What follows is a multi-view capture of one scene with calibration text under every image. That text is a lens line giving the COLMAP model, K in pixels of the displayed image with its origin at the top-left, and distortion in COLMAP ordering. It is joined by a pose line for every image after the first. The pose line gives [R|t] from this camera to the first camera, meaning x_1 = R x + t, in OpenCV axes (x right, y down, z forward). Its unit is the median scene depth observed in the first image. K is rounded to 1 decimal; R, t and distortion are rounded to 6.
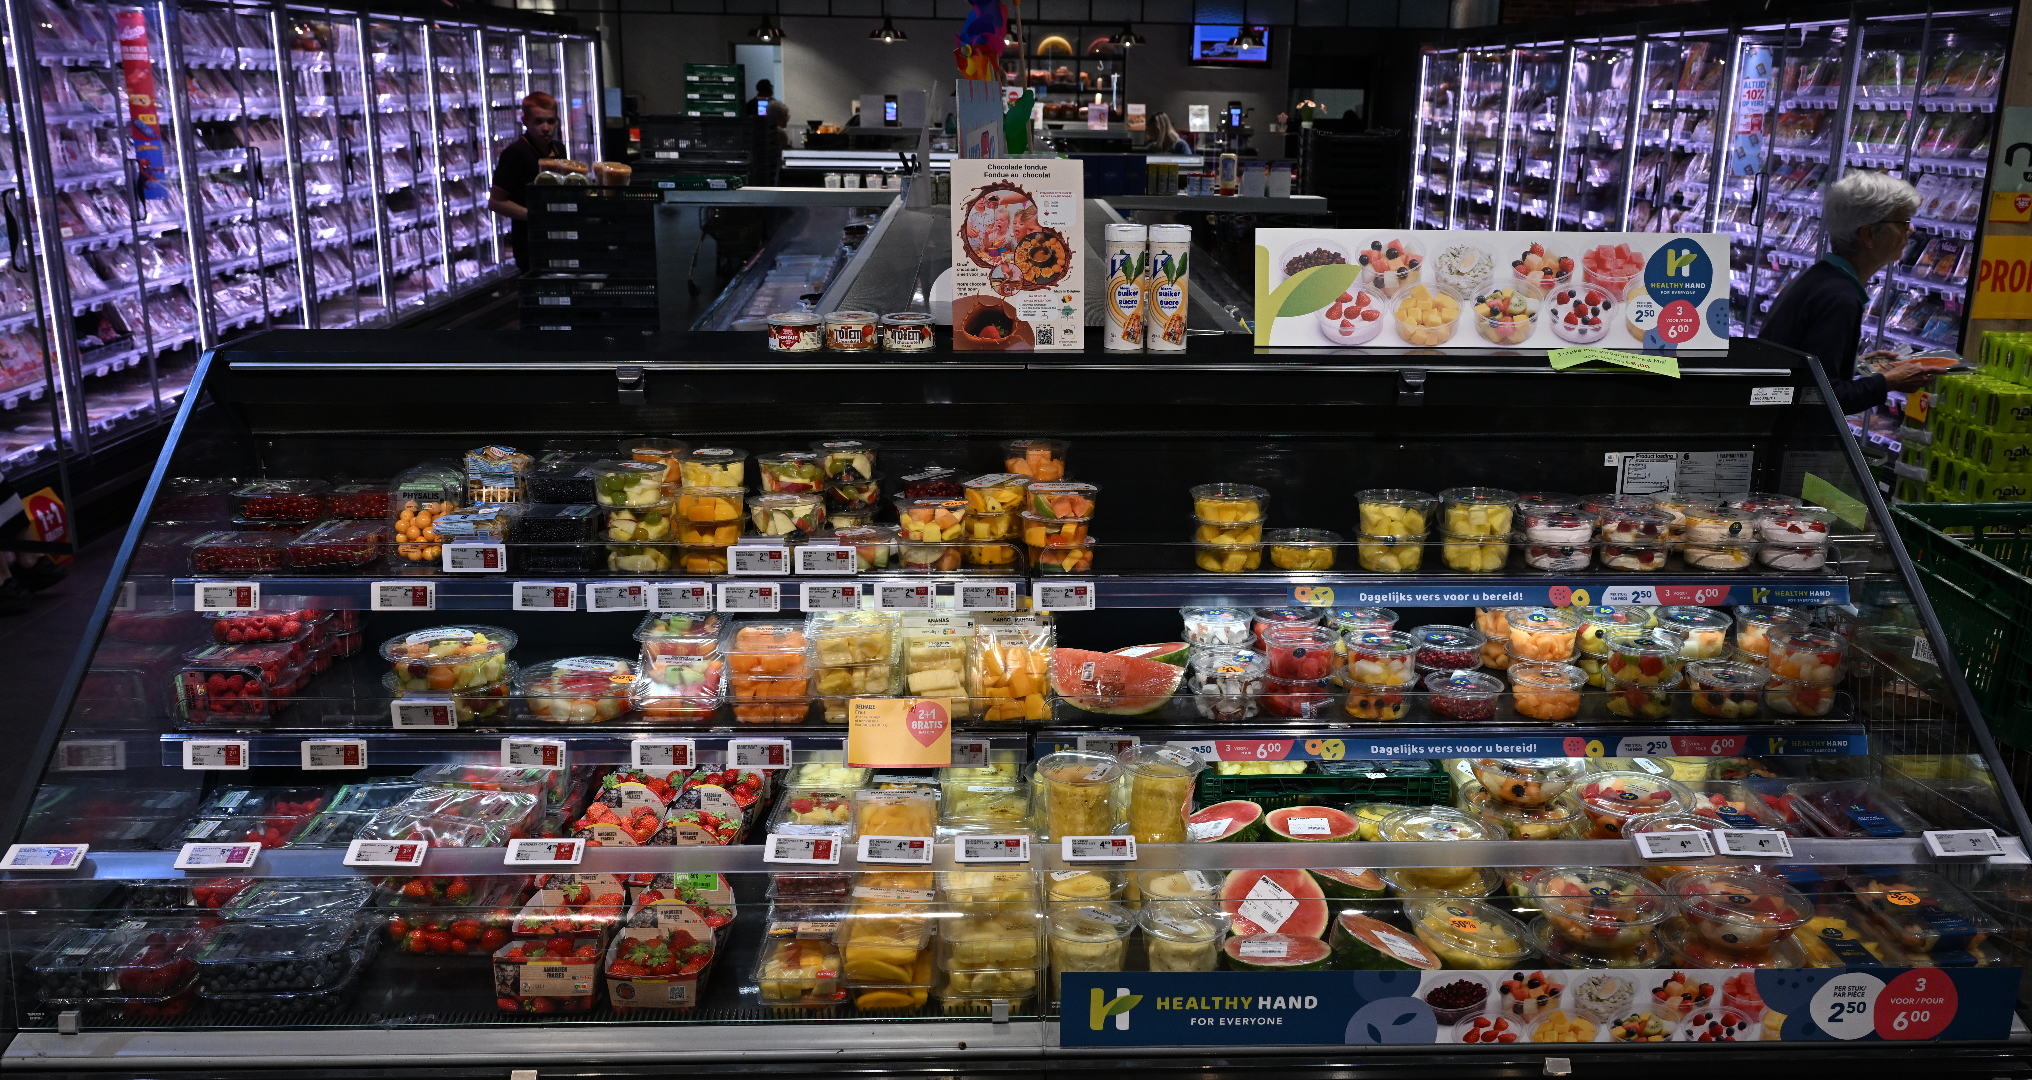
lens RADIAL K [[1597.8, 0, 1016.0], [0, 1597.8, 540.0], [0, 0, 1]] dist [0.007221, 0.001617]
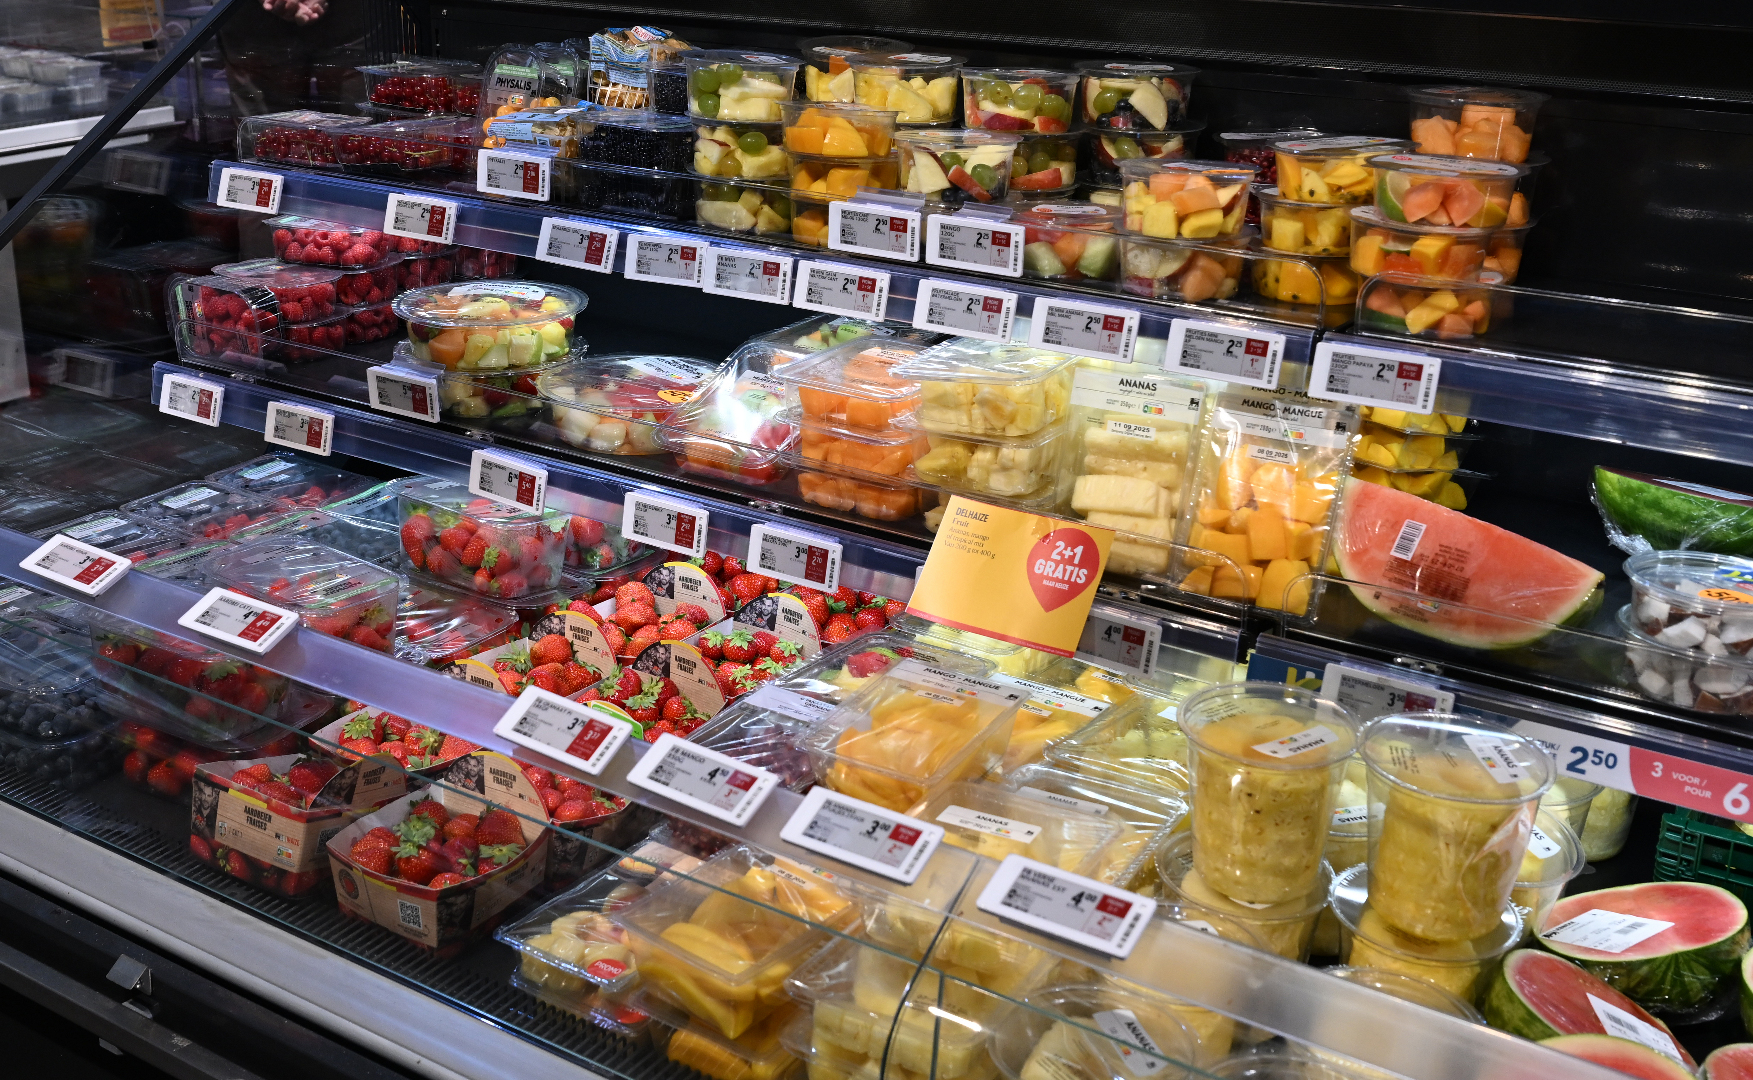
lens RADIAL K [[1871.8, 0, 877.2], [0, 1871.8, 397.7], [0, 0, 1]] dist [-0.007786, -0.002420]
pose [[0.823215, 0.166978, -0.542618, 0.215824], [-0.146390, 0.985881, 0.081292, 0.017039], [0.548531, 0.012513, 0.836036, 0.437770]]
